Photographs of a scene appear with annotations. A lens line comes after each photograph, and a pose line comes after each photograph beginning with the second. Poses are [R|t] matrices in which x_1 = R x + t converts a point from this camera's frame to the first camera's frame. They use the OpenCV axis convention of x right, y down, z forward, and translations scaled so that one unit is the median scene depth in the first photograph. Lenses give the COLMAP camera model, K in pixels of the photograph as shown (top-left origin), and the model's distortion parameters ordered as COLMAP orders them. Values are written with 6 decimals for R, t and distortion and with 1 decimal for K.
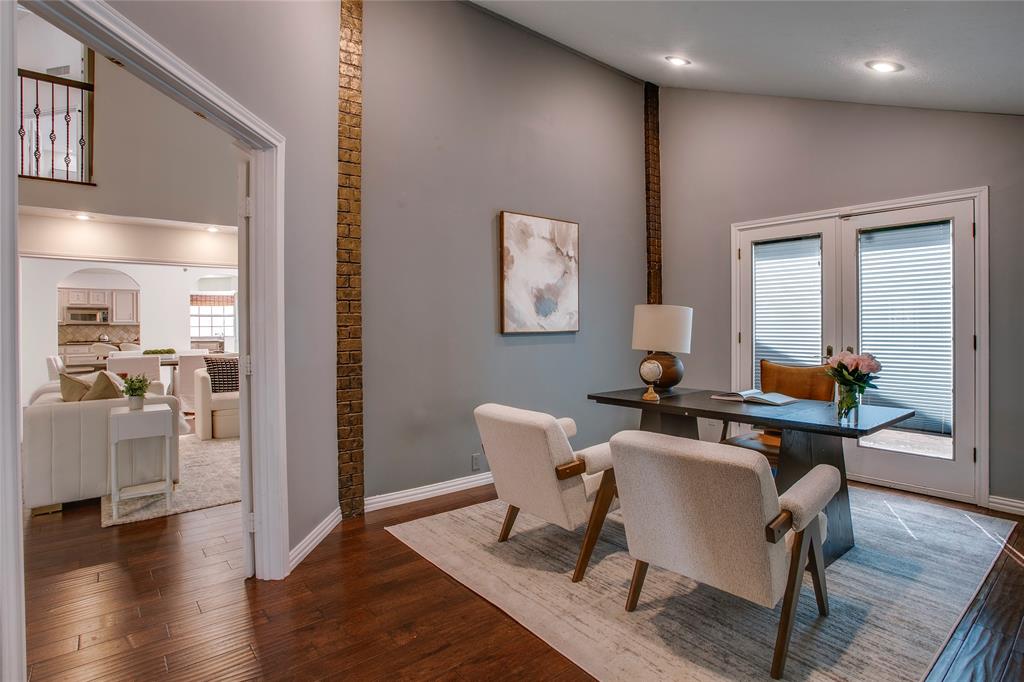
lens RADIAL K [[502.7, 0, 493.6], [0, 502.7, 325.0], [0, 0, 1]] dist [-0.036681, 0.015890]
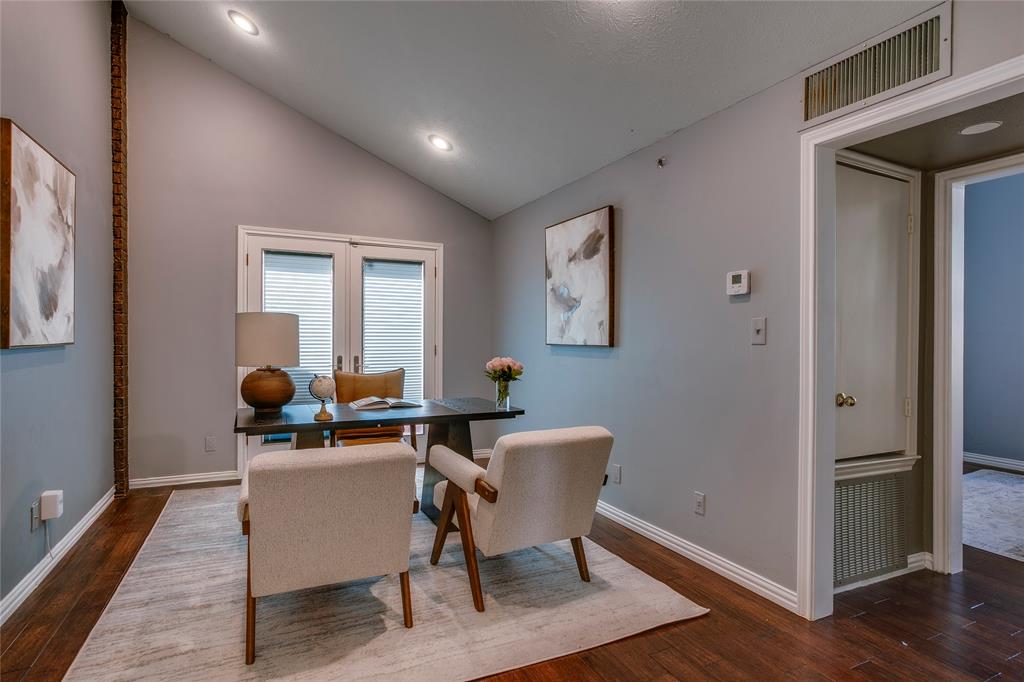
lens RADIAL K [[525.6, 0, 505.3], [0, 525.6, 341.3], [0, 0, 1]] dist [-0.000488, 0.002132]
pose [[0.244907, -0.002030, 0.969544, -0.397673], [-0.007691, 0.999962, 0.004037, 0.002341], [-0.969516, -0.008445, 0.244882, 0.348909]]
